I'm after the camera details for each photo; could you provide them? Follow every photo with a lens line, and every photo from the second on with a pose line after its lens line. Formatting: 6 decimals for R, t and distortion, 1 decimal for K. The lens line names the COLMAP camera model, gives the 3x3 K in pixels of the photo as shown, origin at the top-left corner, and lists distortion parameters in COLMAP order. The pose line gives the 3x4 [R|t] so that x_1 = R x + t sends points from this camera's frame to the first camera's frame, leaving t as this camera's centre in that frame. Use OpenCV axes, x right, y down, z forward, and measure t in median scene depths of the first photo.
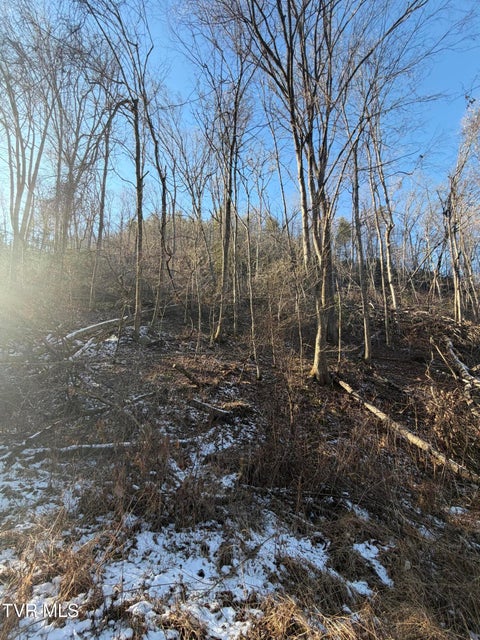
lens RADIAL K [[253.3, 0, 240.0], [0, 253.3, 319.3], [0, 0, 1]] dist [0.003335, -0.000570]
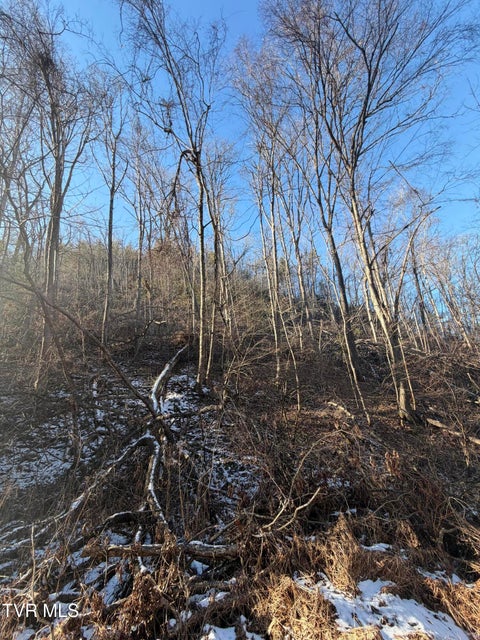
lens RADIAL K [[253.3, 0, 240.0], [0, 253.3, 320.1], [0, 0, 1]] dist [0.003335, -0.000570]
pose [[0.960569, -0.011404, 0.277806, -0.545130], [0.042180, 0.993571, -0.105059, -0.084705], [-0.274822, 0.112635, 0.954875, 0.062407]]
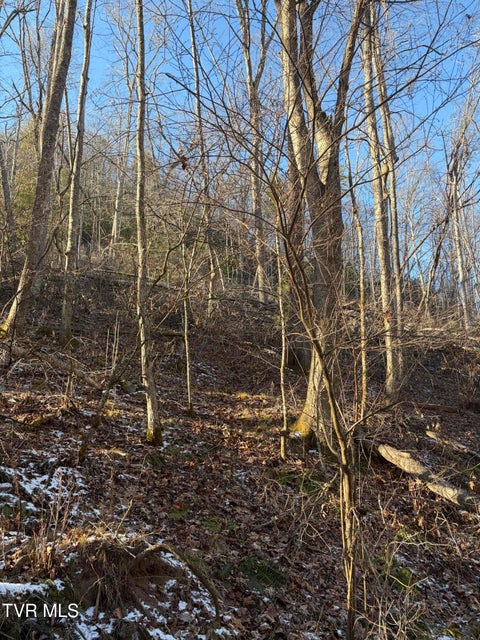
lens RADIAL K [[481.3, 0, 240.7], [0, 481.3, 317.0], [0, 0, 1]] dist [0.055985, -0.051719]
pose [[0.937594, 0.076138, 0.339294, -0.022285], [-0.047884, 0.994709, -0.090891, 0.101062], [-0.344419, 0.068972, 0.936279, 0.313855]]
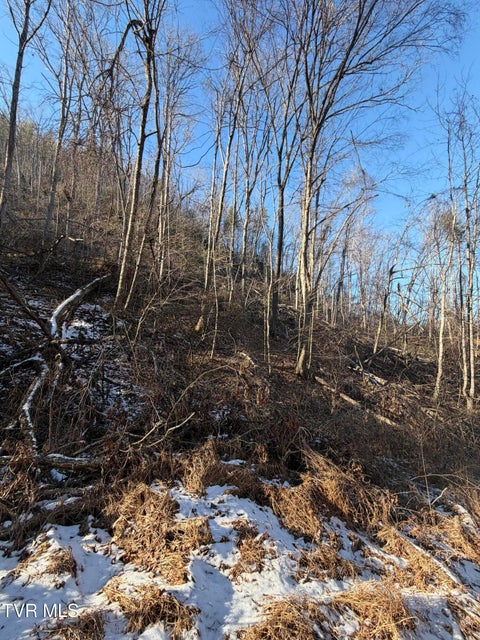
lens RADIAL K [[253.3, 0, 239.2], [0, 253.3, 320.0], [0, 0, 1]] dist [0.003335, -0.000570]
pose [[0.848811, 0.090963, 0.520812, -0.518155], [-0.149842, 0.986086, 0.071985, -0.070202], [-0.507018, -0.139141, 0.850631, 0.062460]]
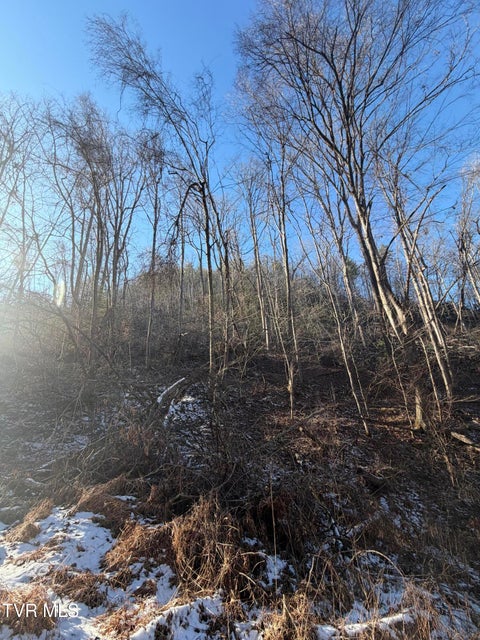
lens RADIAL K [[253.3, 0, 239.4], [0, 253.3, 320.0], [0, 0, 1]] dist [0.003335, -0.000570]
pose [[0.997536, -0.069220, -0.011390, -0.278393], [0.066546, 0.985101, -0.158582, -0.058479], [0.022197, 0.157434, 0.987280, -0.034308]]
